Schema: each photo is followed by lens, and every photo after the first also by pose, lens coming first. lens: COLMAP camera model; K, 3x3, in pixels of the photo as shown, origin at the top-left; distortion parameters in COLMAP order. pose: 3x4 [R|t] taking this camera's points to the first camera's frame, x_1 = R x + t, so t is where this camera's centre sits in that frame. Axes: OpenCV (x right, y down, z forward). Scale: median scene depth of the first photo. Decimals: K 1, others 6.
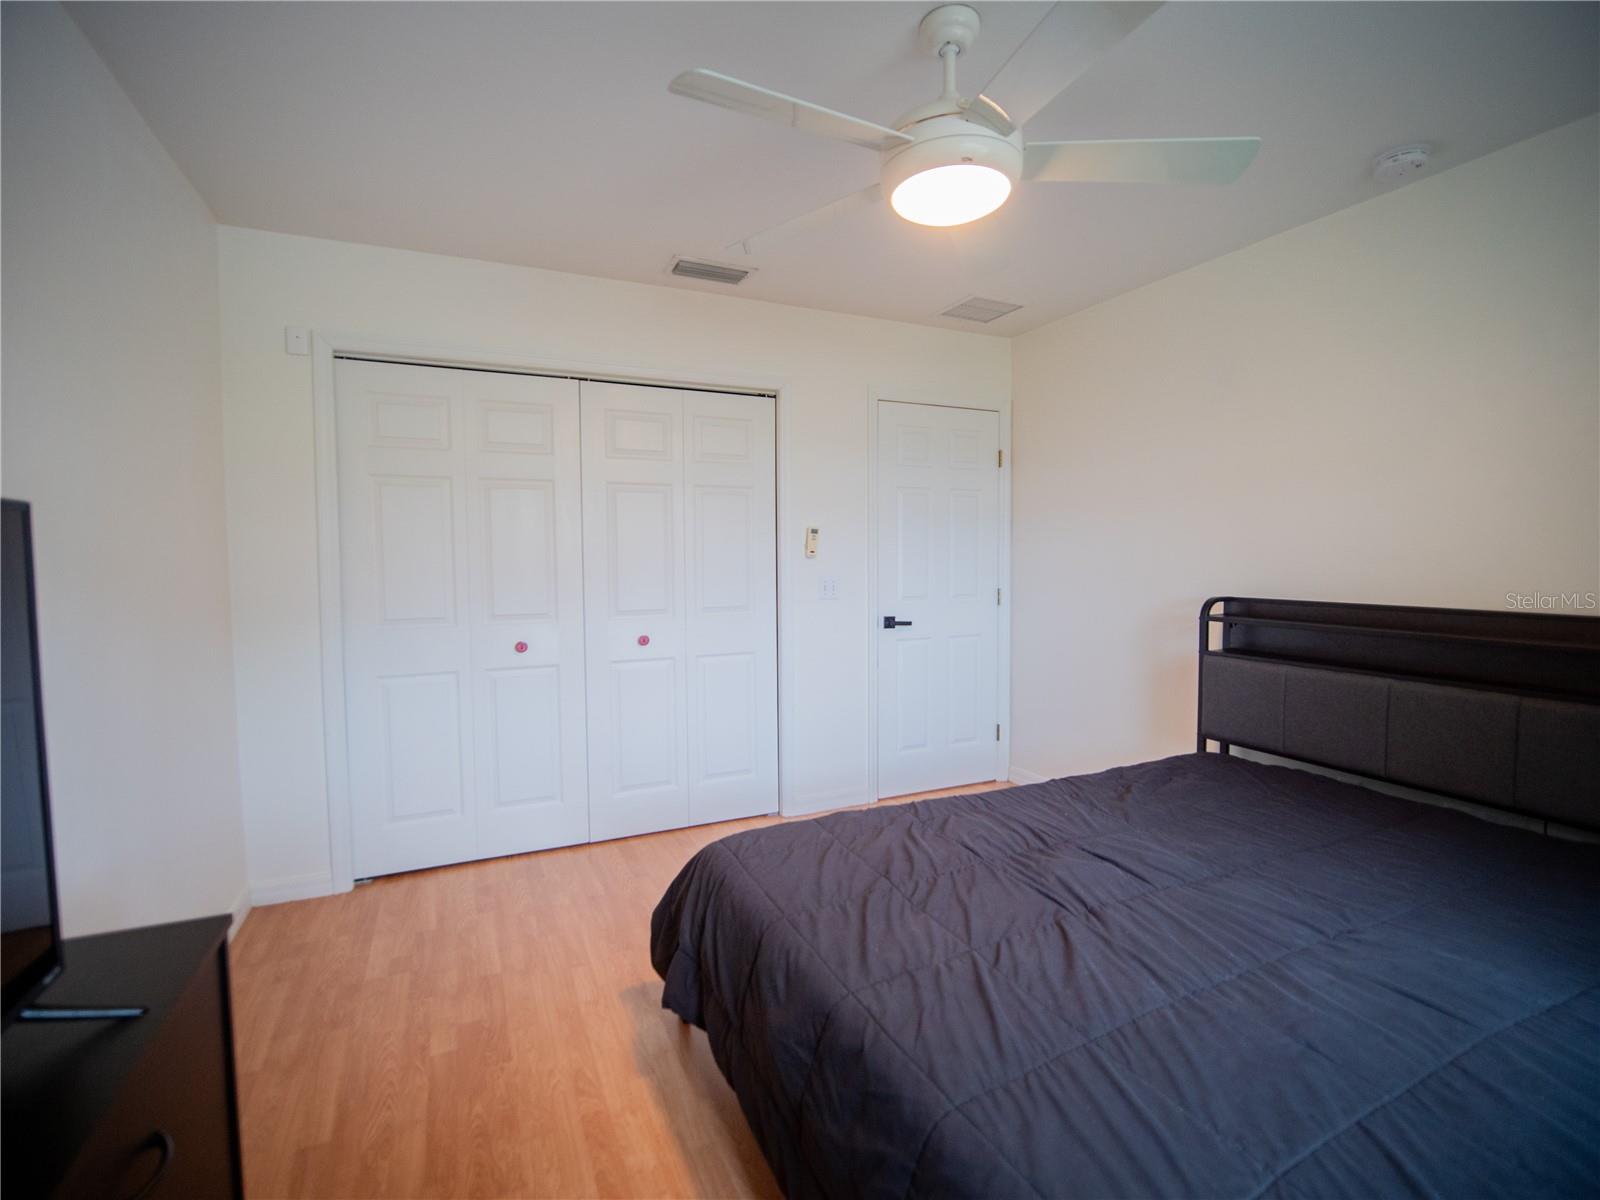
lens RADIAL K [[730.0, 0, 799.8], [0, 730.0, 595.8], [0, 0, 1]] dist [-0.024935, 0.001814]
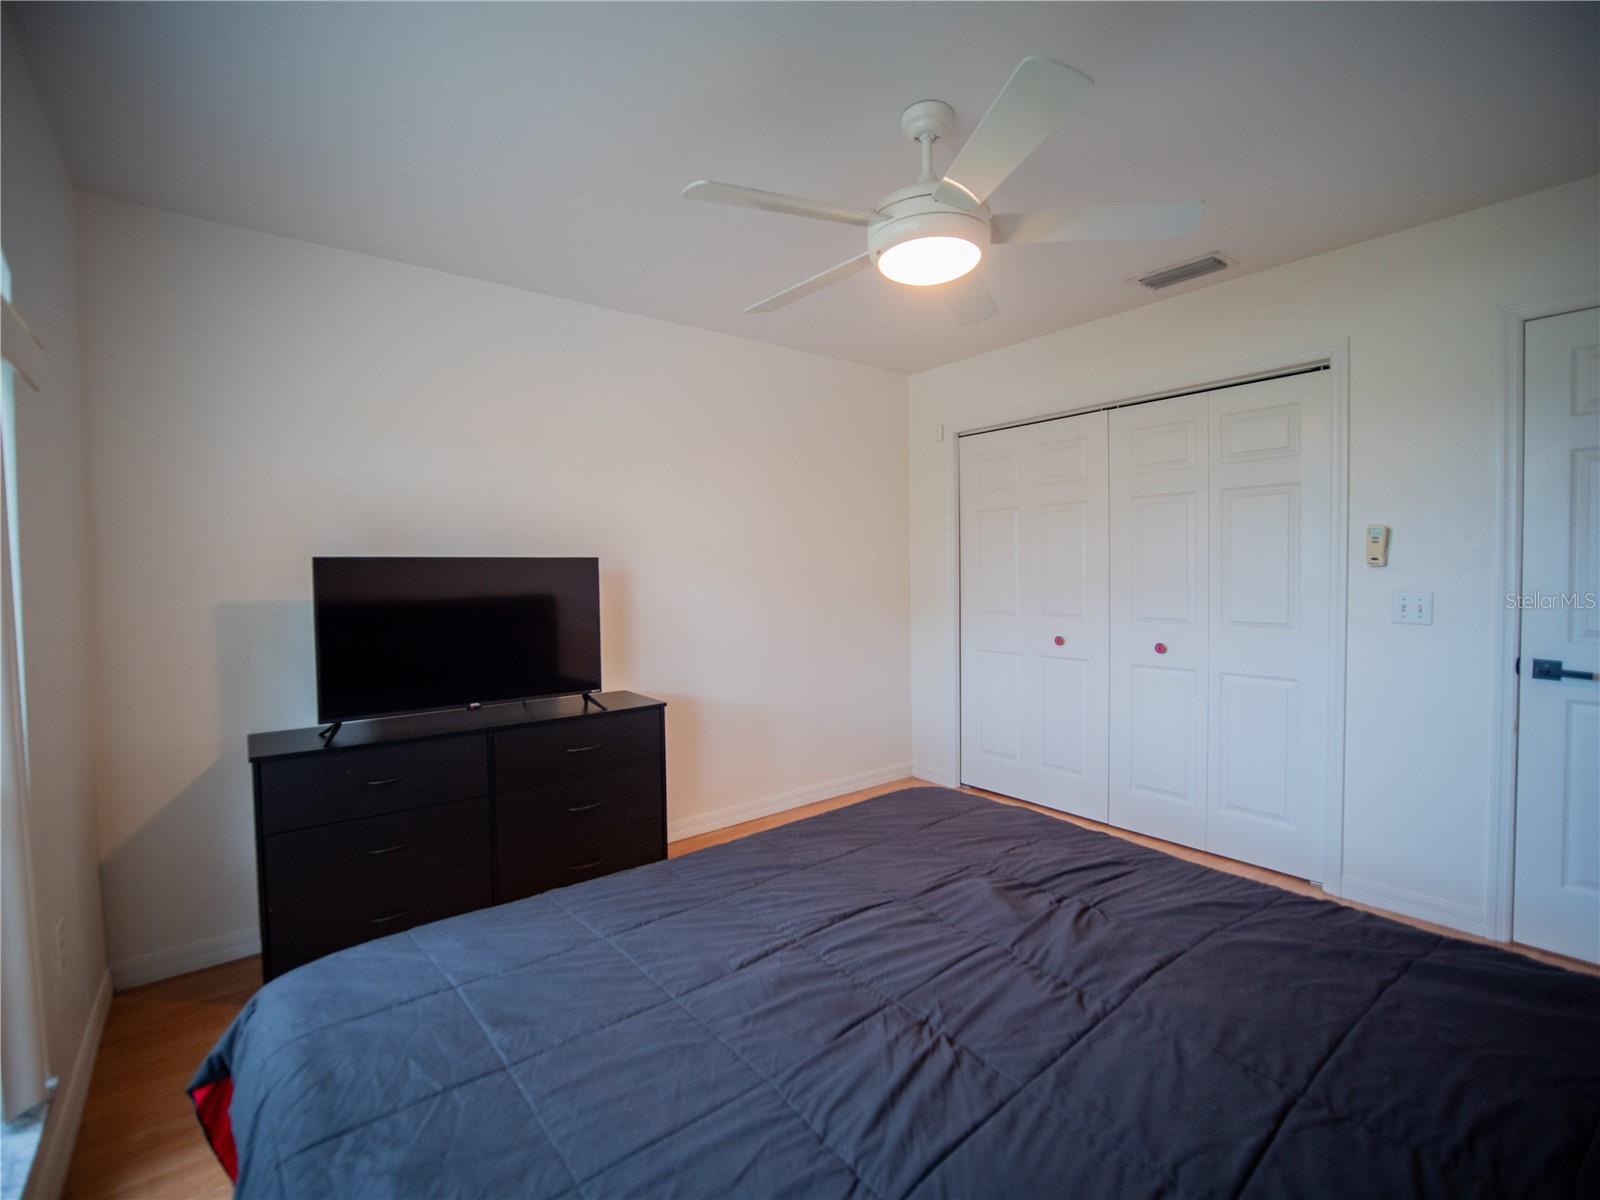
lens RADIAL K [[730.0, 0, 793.0], [0, 730.0, 595.3], [0, 0, 1]] dist [-0.024935, 0.001814]
pose [[0.227633, 0.039178, -0.972958, 0.582490], [-0.040271, 0.998714, 0.030794, -0.020770], [0.972914, 0.032172, 0.228918, 0.236796]]
